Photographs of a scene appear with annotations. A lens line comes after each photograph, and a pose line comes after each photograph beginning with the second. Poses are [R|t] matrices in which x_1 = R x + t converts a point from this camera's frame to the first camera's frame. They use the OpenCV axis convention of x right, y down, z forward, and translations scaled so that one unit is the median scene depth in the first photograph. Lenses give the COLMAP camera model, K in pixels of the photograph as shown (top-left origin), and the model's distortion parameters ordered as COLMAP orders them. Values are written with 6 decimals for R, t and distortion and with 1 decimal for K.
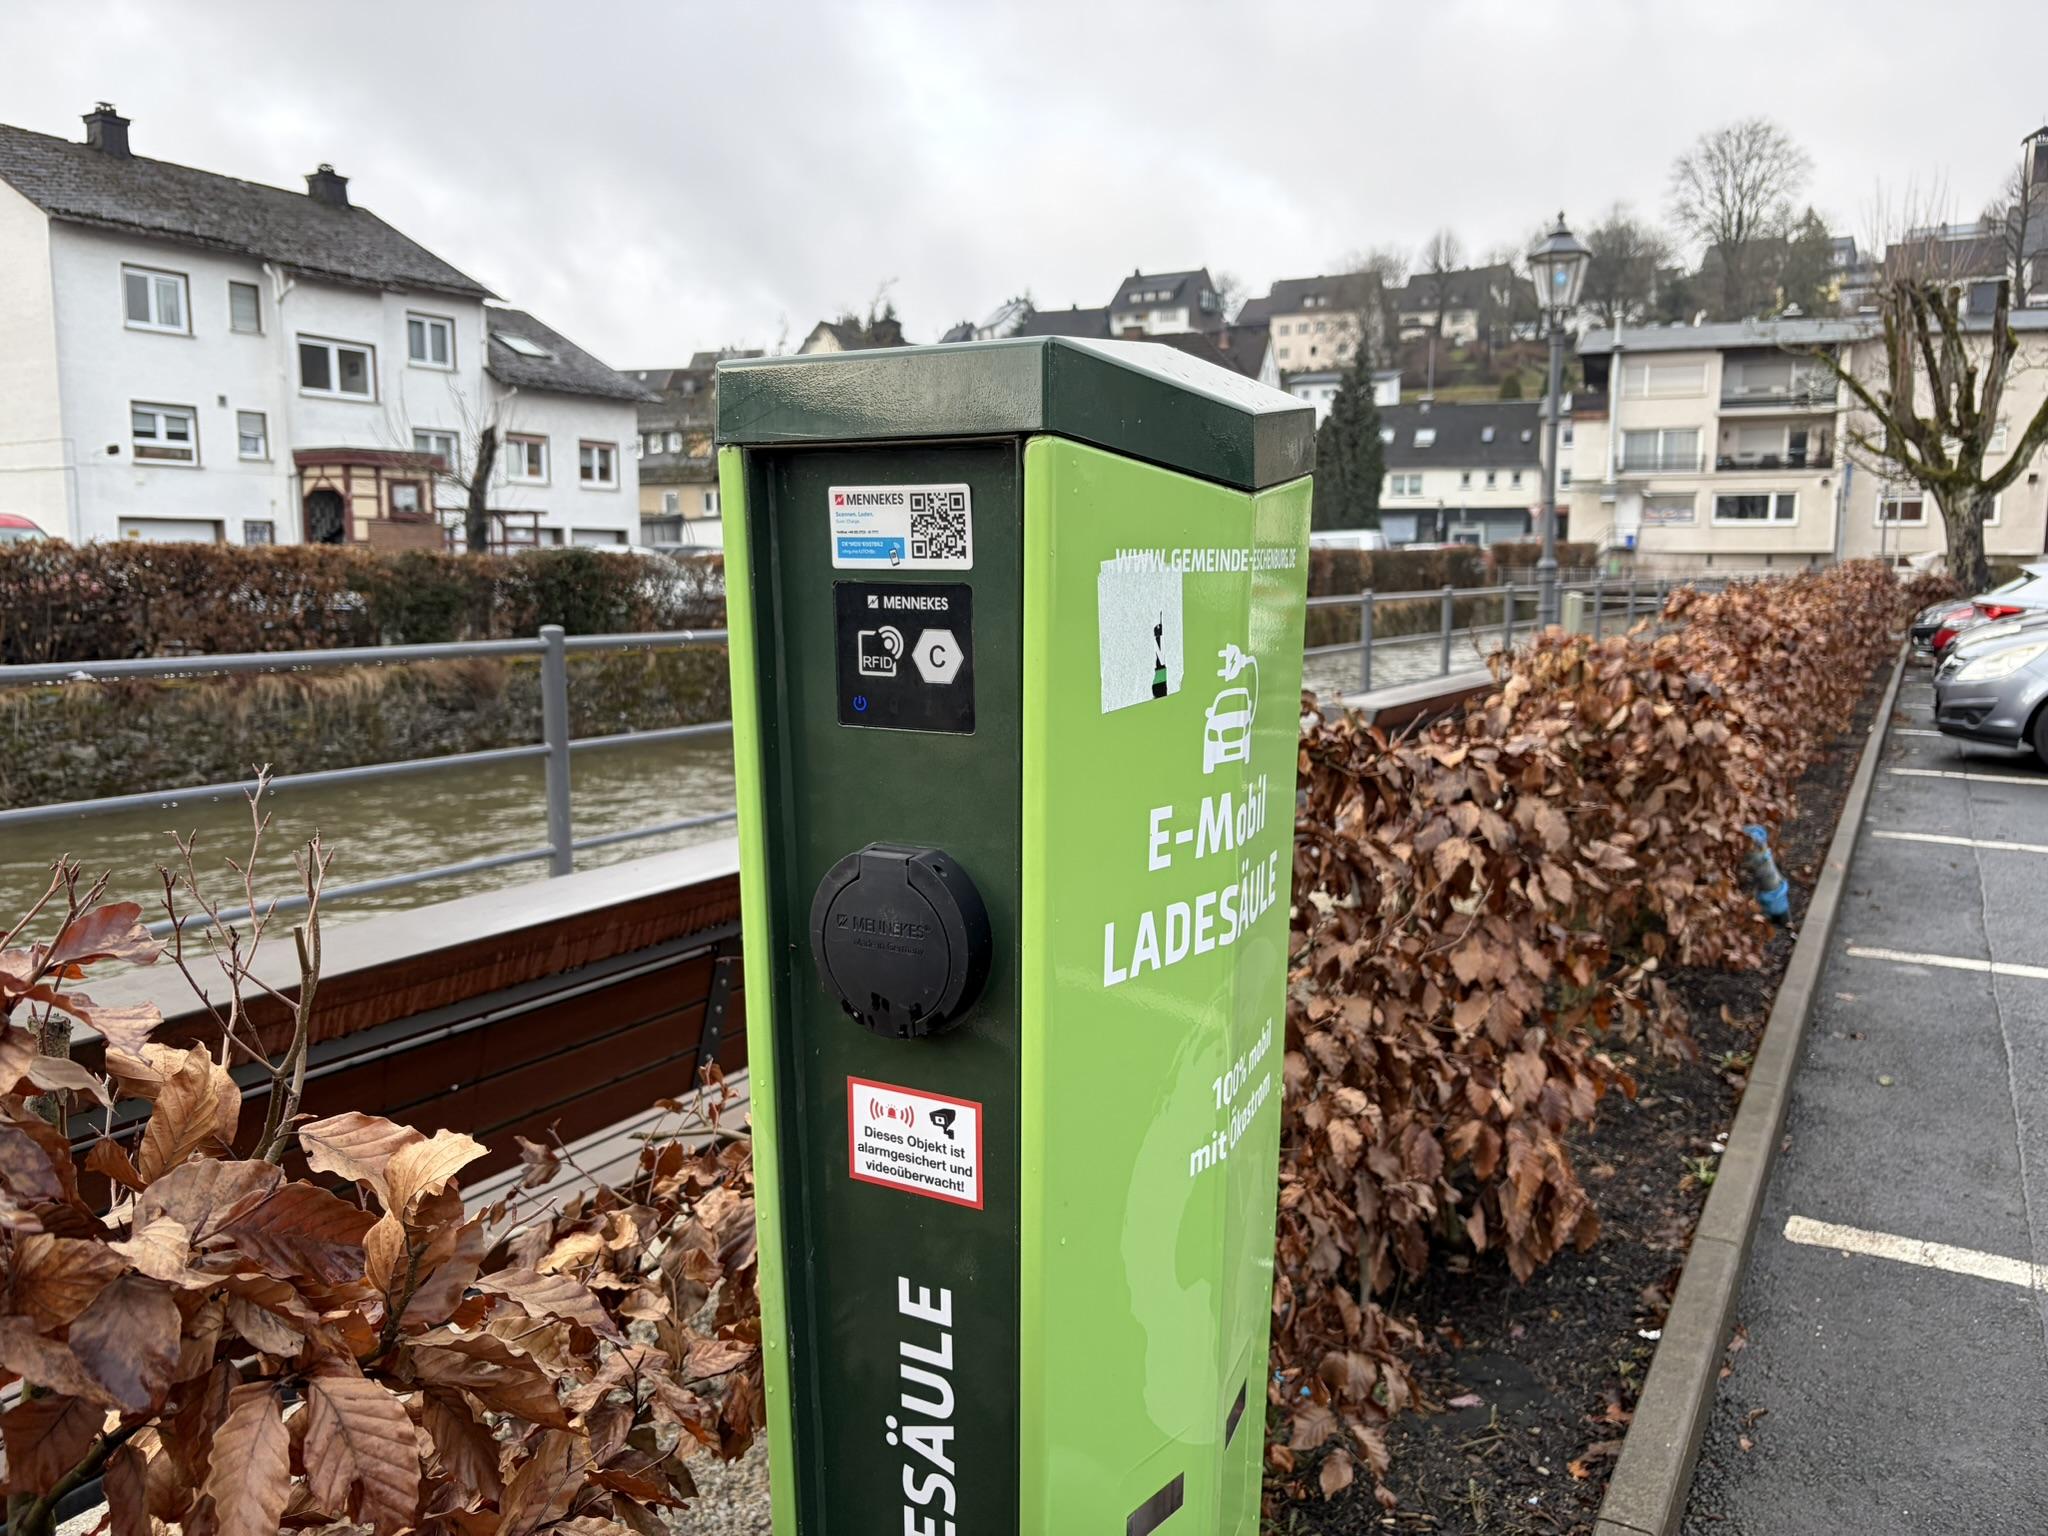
lens RADIAL K [[1558.8, 0, 1017.5], [0, 1558.8, 767.6], [0, 0, 1]] dist [0.038807, -0.049159]
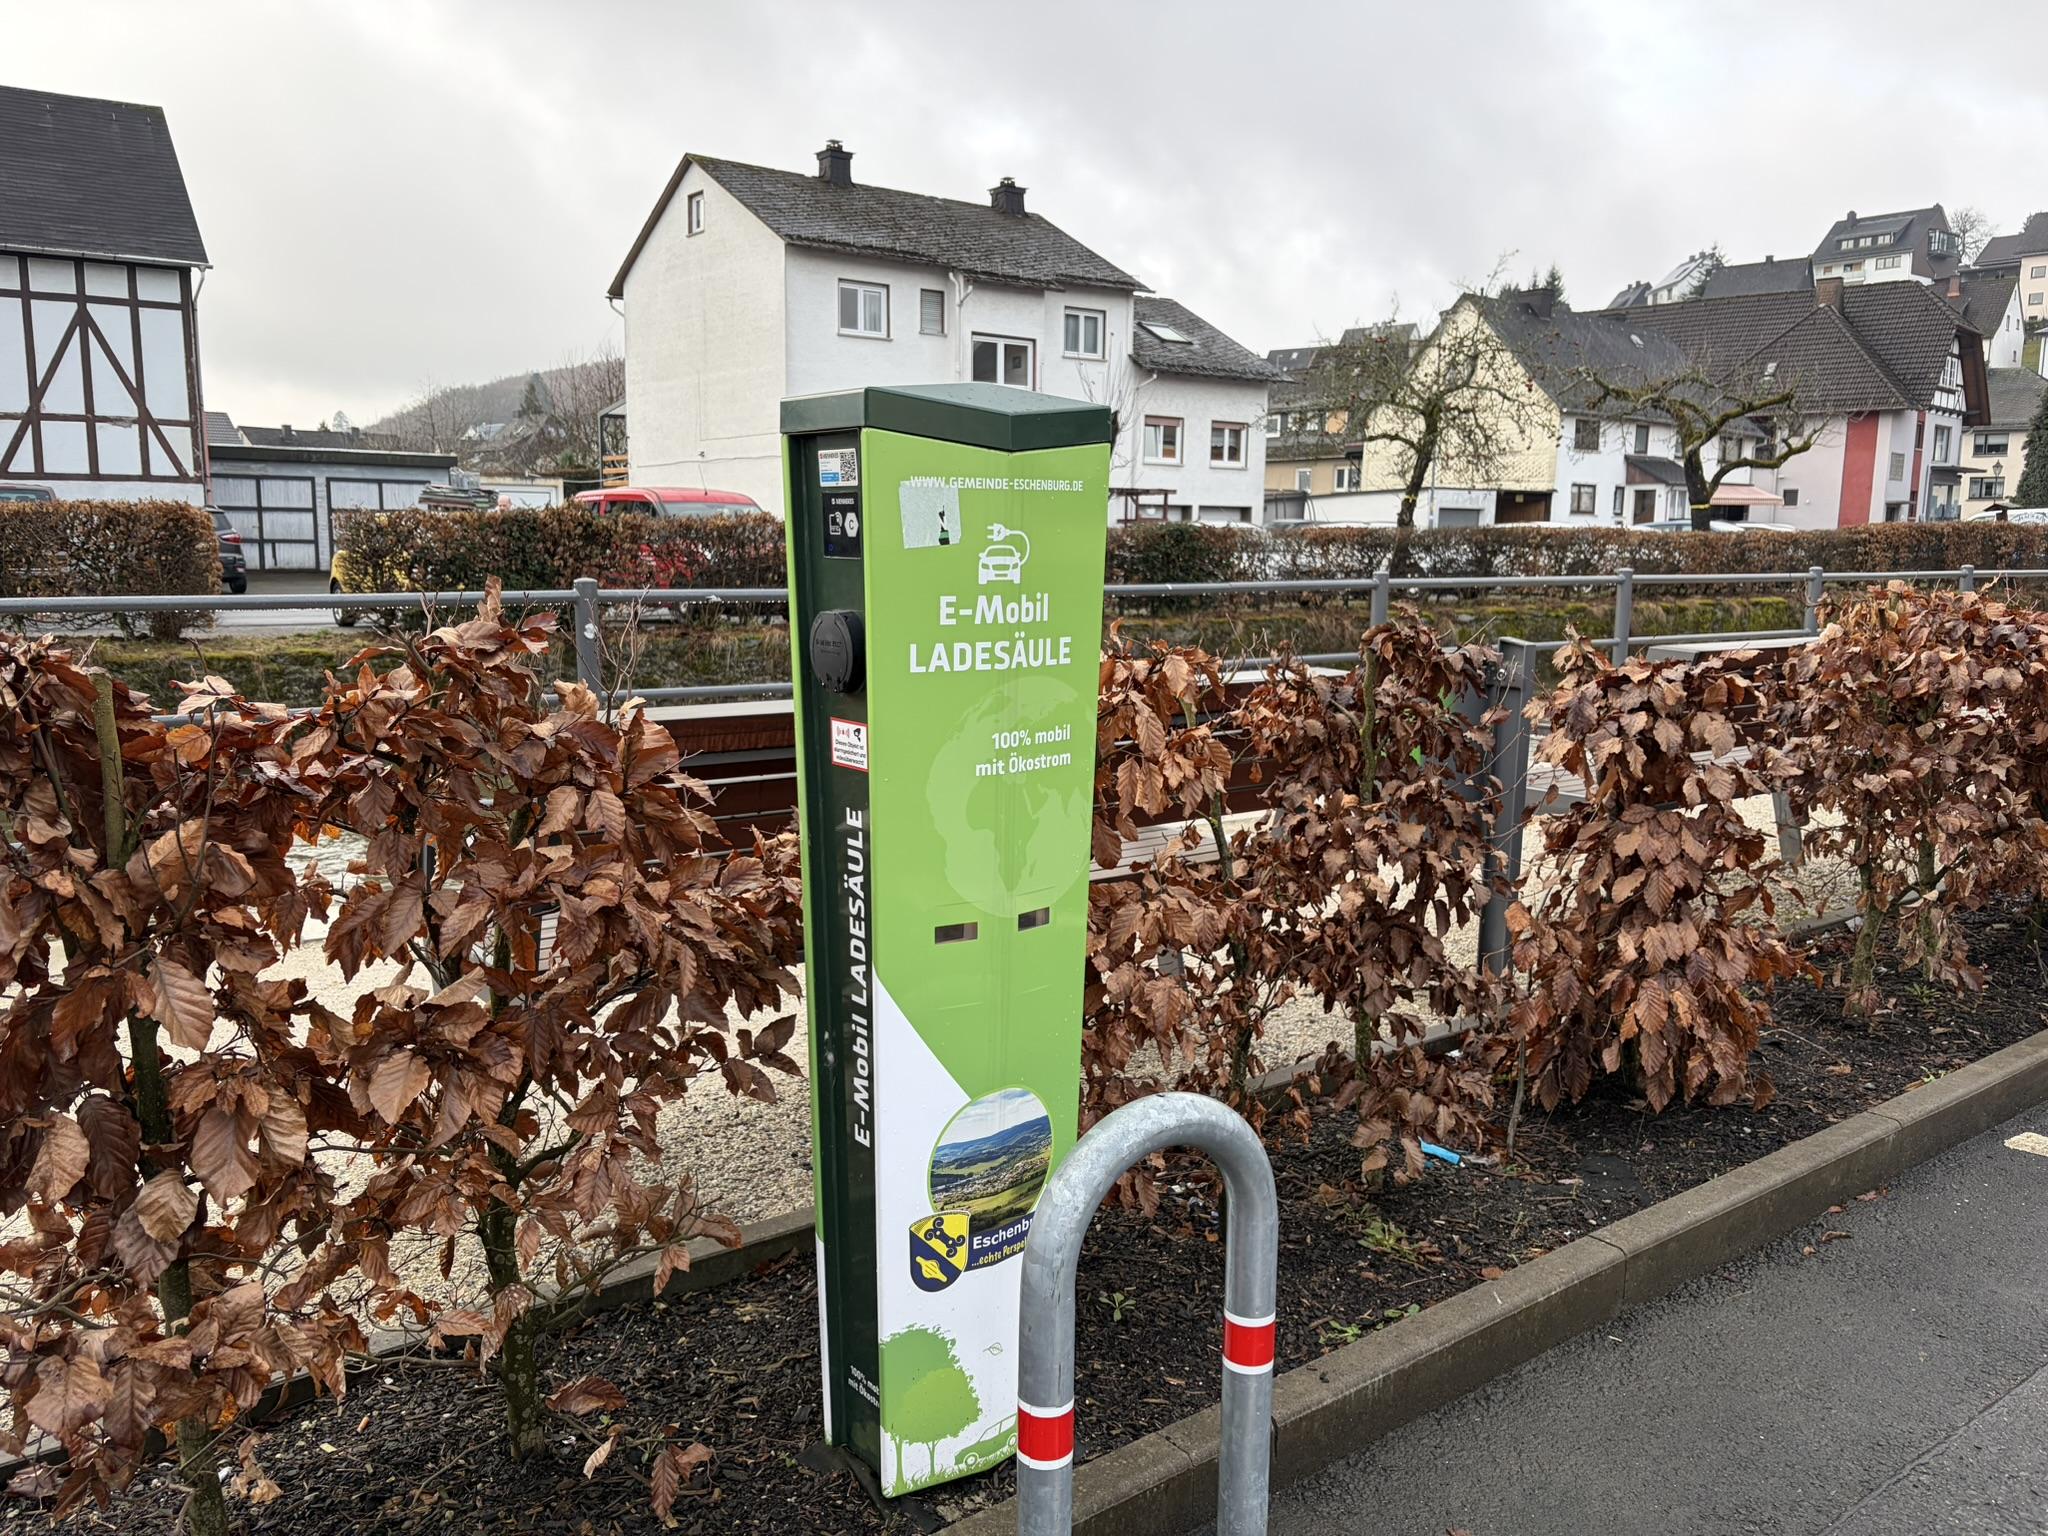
lens RADIAL K [[1558.8, 0, 1029.0], [0, 1558.8, 773.7], [0, 0, 1]] dist [0.038807, -0.049159]
pose [[0.922737, 0.063576, -0.380151, 0.026816], [-0.056948, 0.997965, 0.028669, 0.005281], [0.381200, -0.004805, 0.924480, -0.025426]]
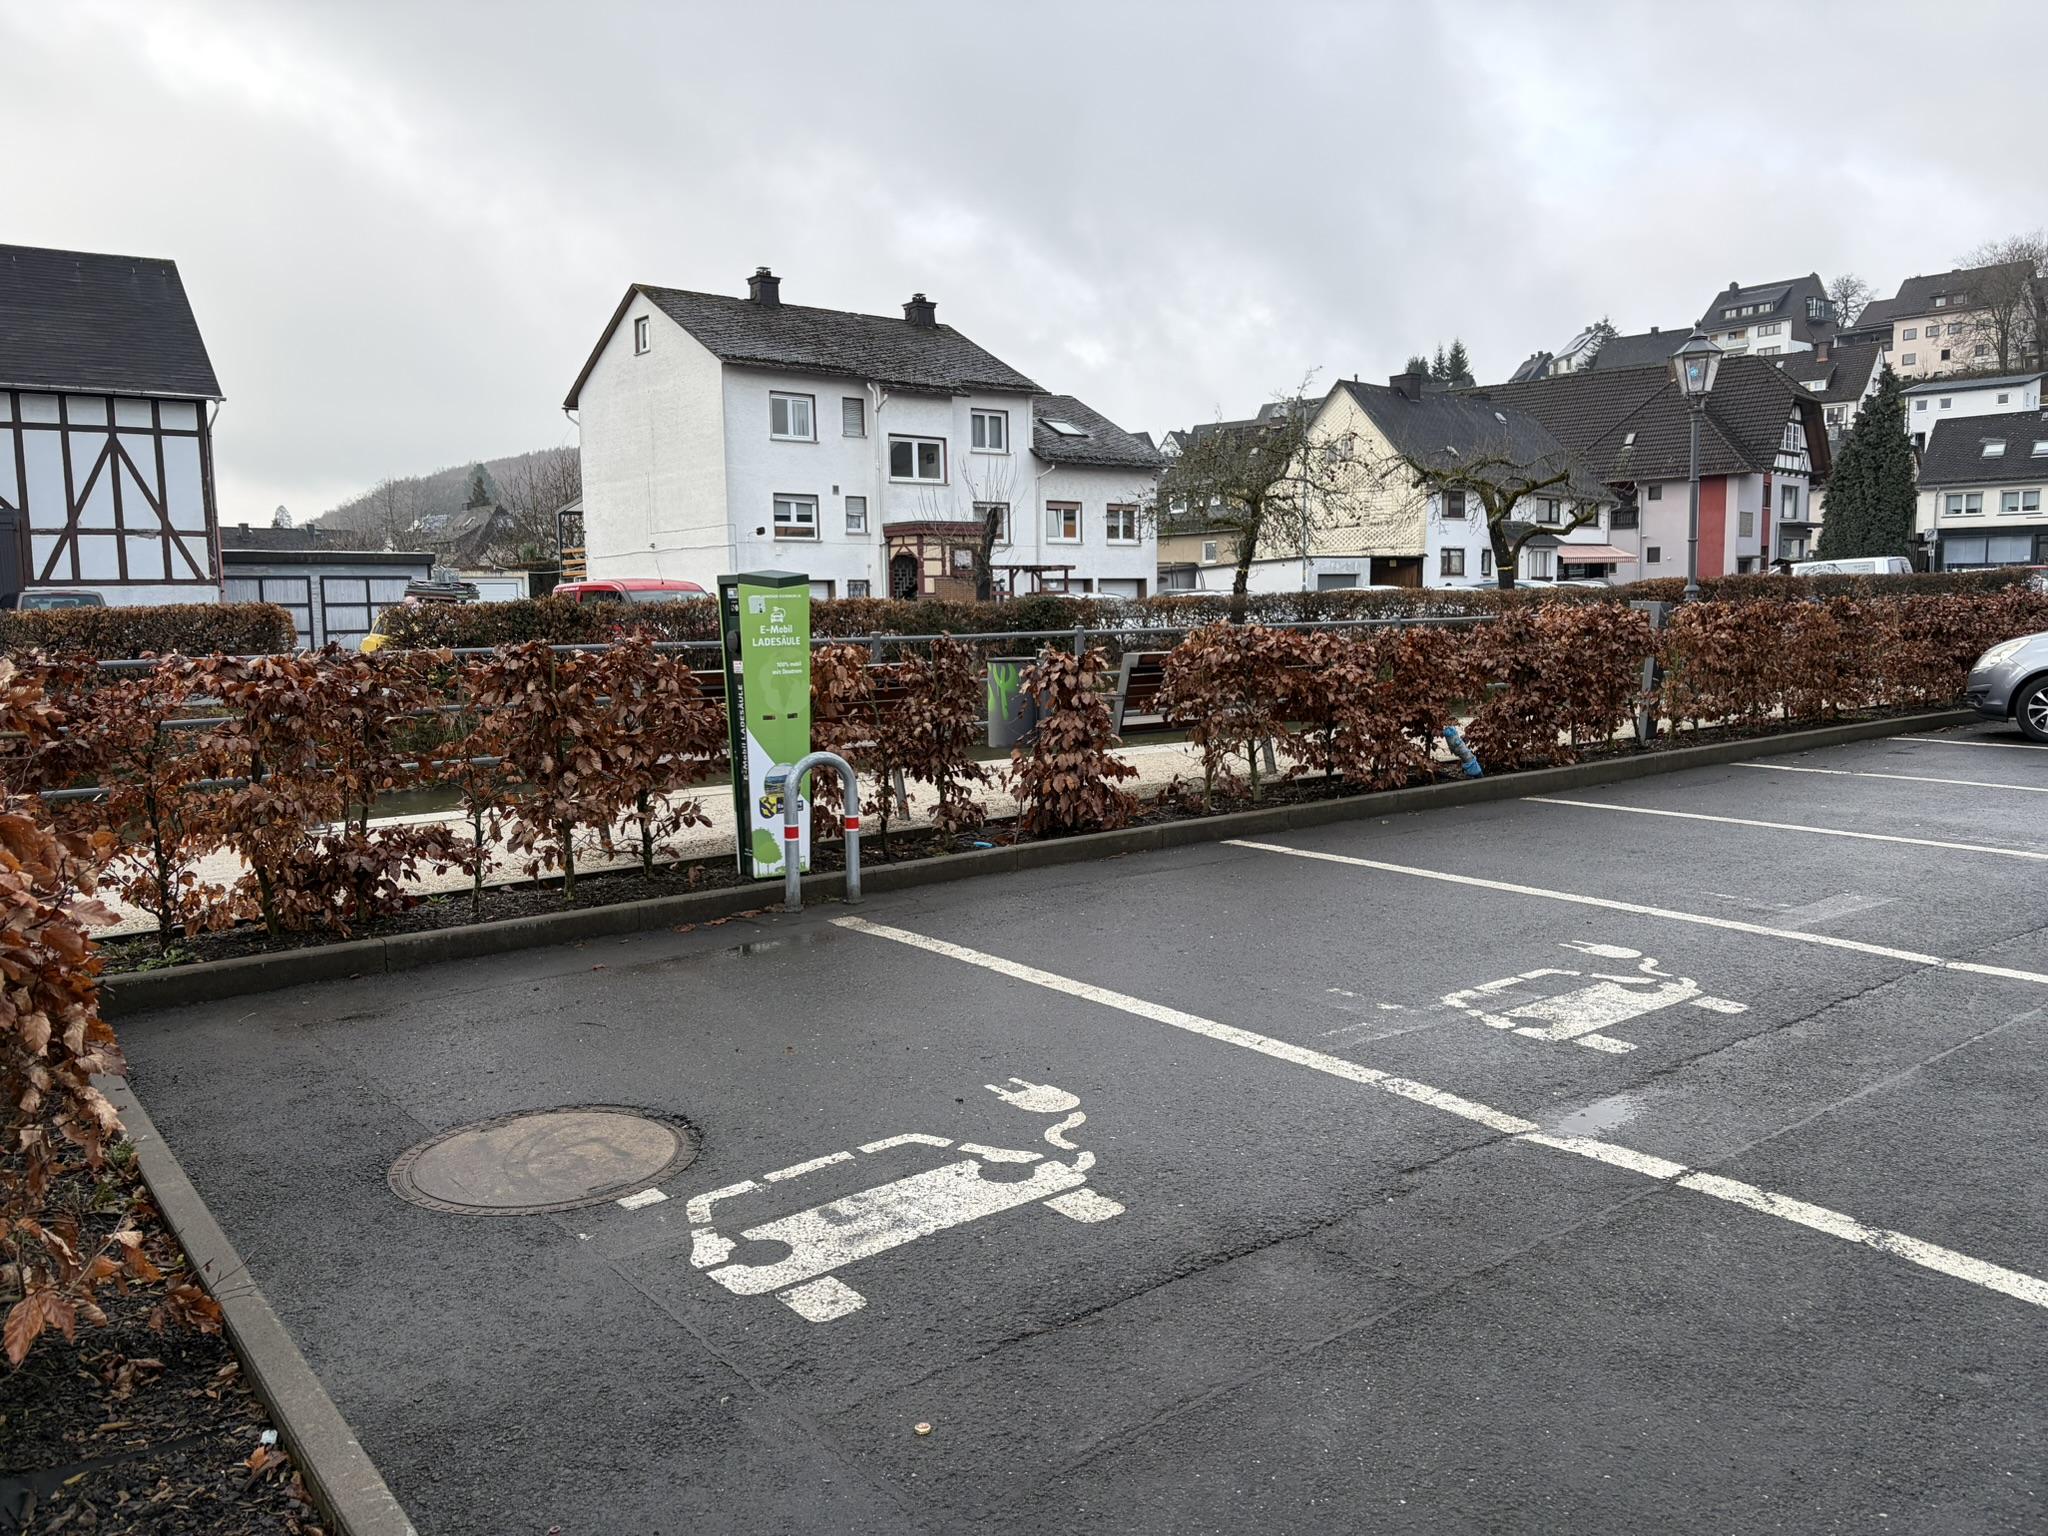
lens RADIAL K [[1558.8, 0, 1035.1], [0, 1558.8, 800.7], [0, 0, 1]] dist [0.038807, -0.049159]
pose [[0.936333, 0.021912, -0.350429, 0.113070], [-0.023917, 0.999713, -0.001393, 0.024058], [0.350298, 0.009686, 0.936588, -0.161983]]
